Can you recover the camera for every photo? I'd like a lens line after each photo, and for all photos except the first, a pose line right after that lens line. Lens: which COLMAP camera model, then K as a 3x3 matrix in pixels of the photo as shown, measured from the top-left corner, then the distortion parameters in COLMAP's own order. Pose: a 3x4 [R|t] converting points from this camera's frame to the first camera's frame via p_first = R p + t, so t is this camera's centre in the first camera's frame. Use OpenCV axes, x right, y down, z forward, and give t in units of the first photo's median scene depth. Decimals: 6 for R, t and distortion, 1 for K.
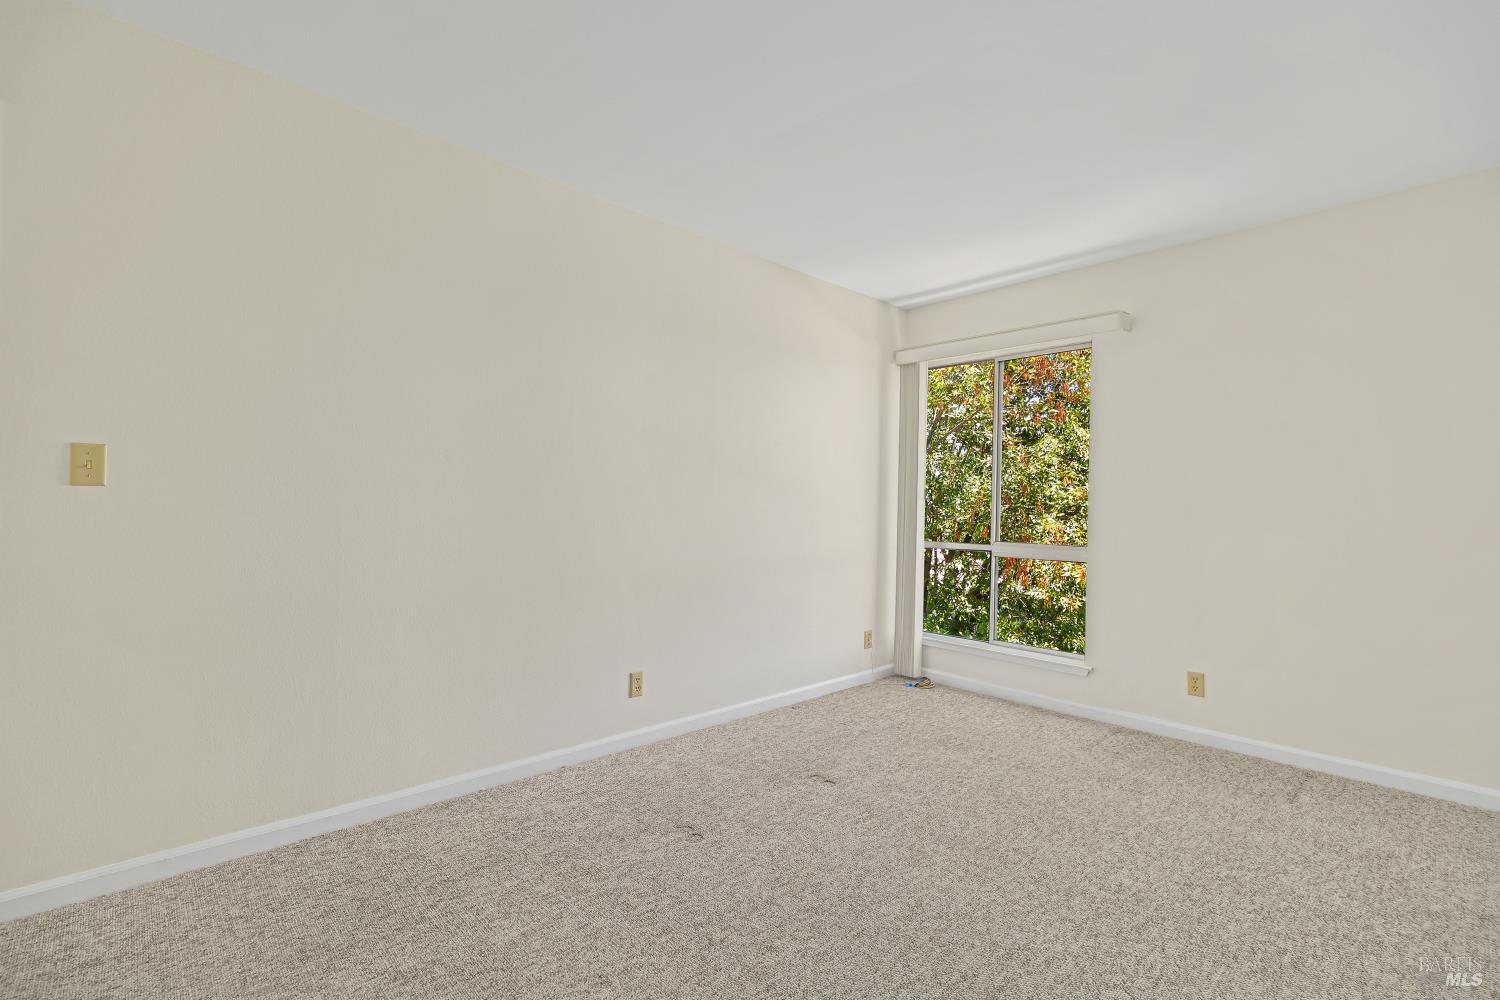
lens RADIAL K [[664.2, 0, 753.6], [0, 664.2, 492.6], [0, 0, 1]] dist [-0.000978, -0.000196]
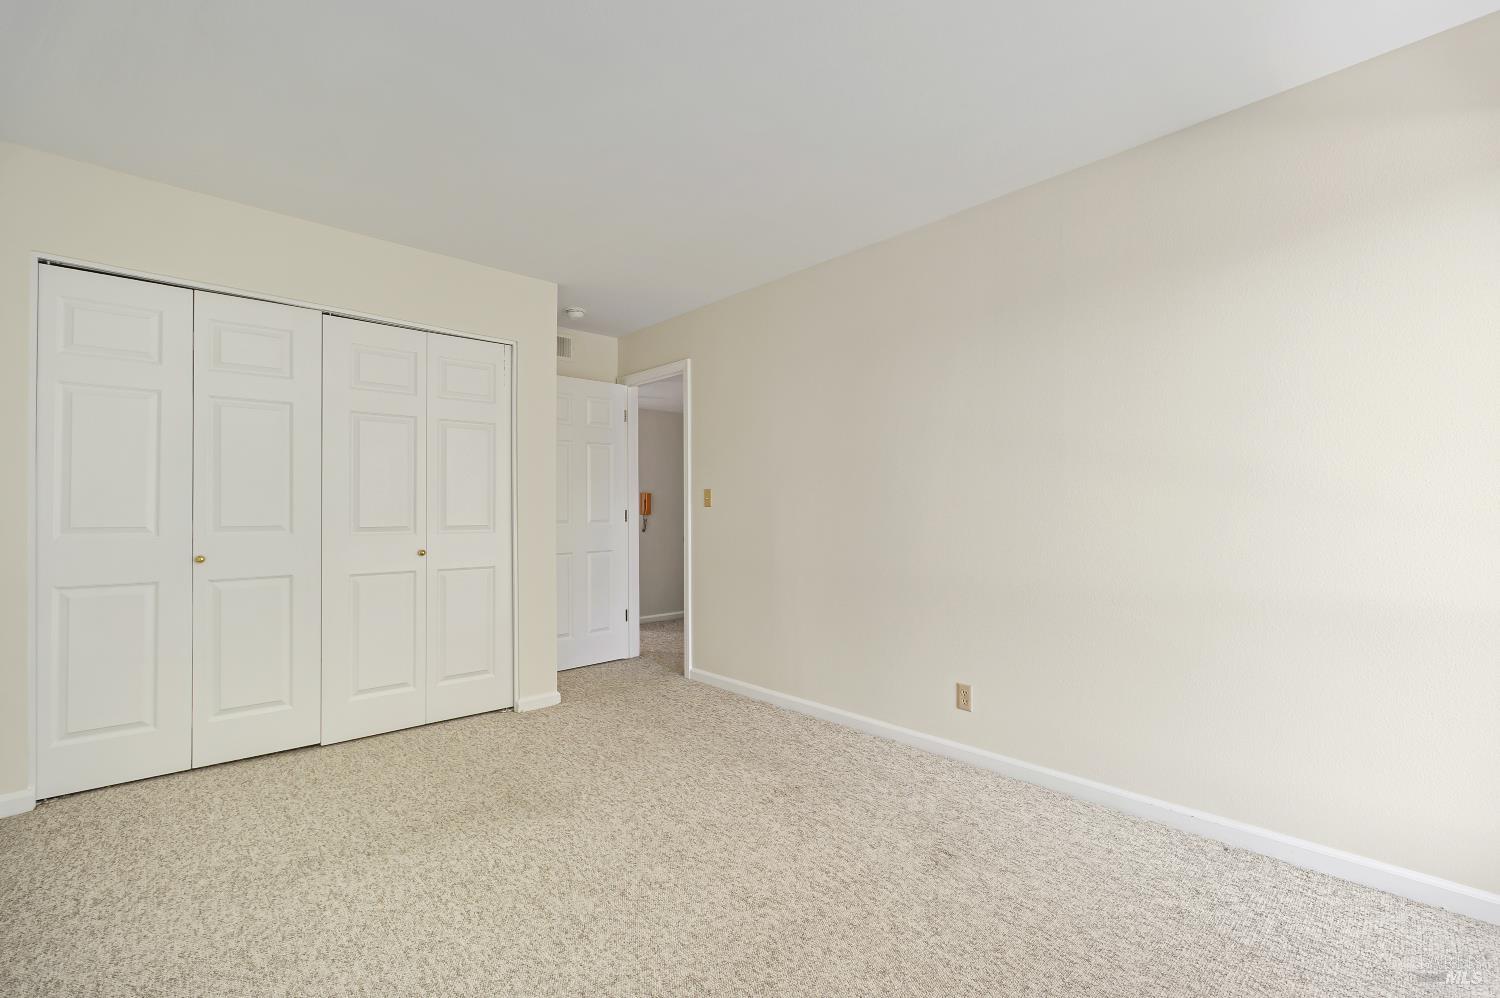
lens RADIAL K [[645.6, 0, 731.9], [0, 645.6, 516.3], [0, 0, 1]] dist [-0.000852, -0.000037]
pose [[-0.016363, -0.007524, -0.999838, 0.801108], [0.022751, 0.999710, -0.007895, 0.026756], [0.999607, -0.022877, -0.016188, 0.715704]]
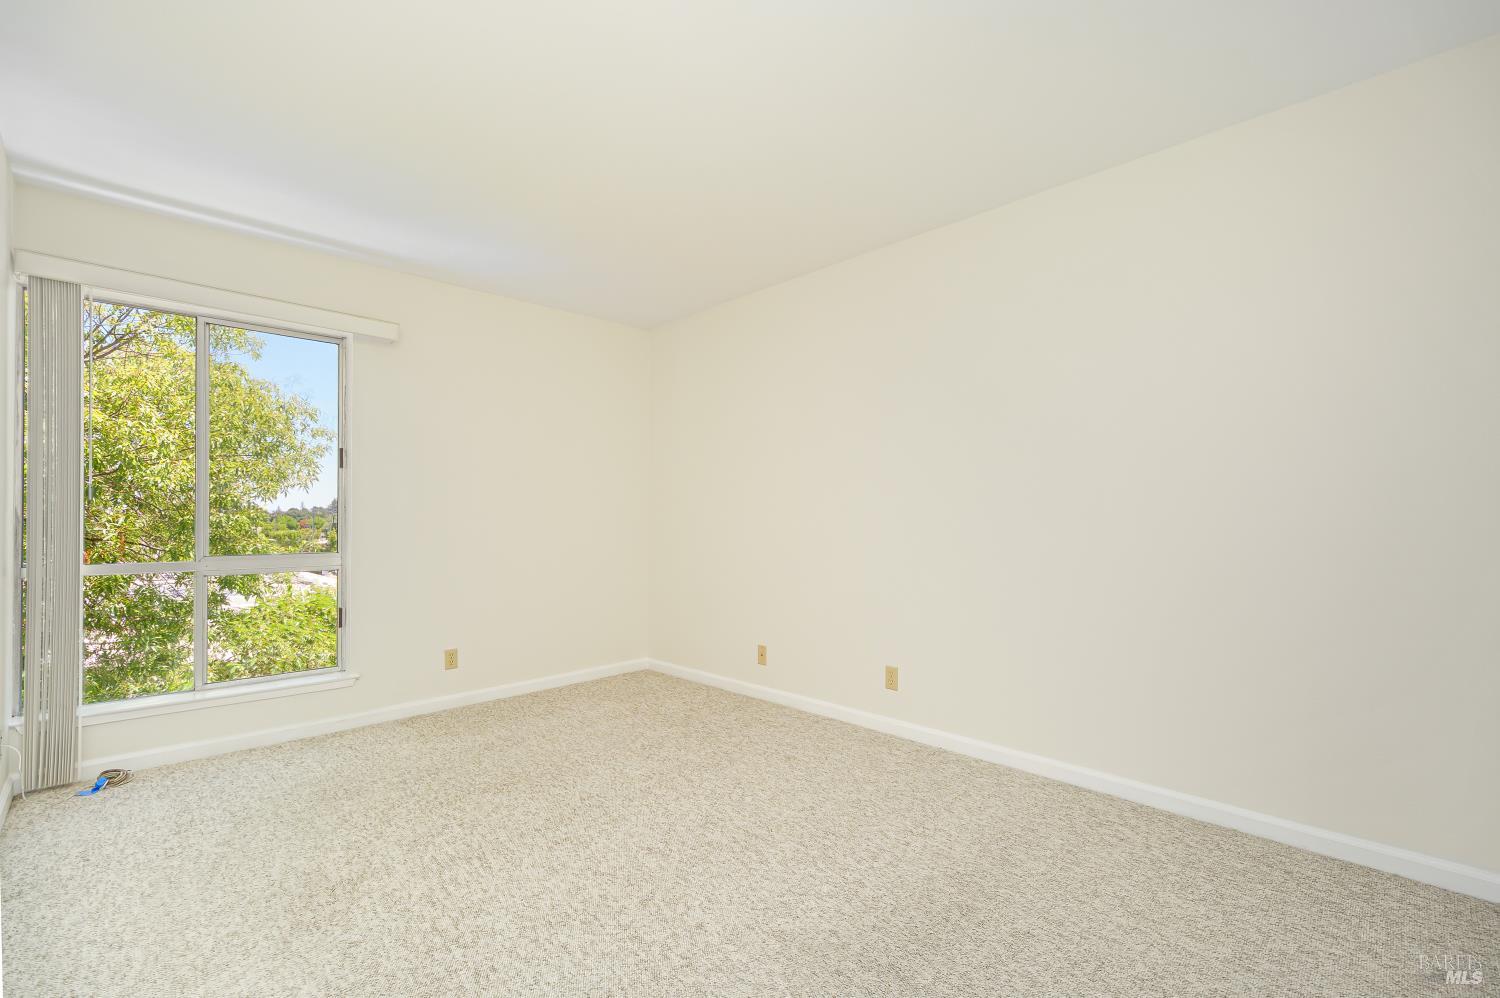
lens RADIAL K [[664.8, 0, 750.0], [0, 664.8, 499.0], [0, 0, 1]] dist [-0.008228, -0.000027]
pose [[-0.033966, 0.013643, 0.999330, -0.596998], [-0.020213, 0.999693, -0.014335, 0.005633], [-0.999219, -0.020686, -0.033680, 0.547831]]
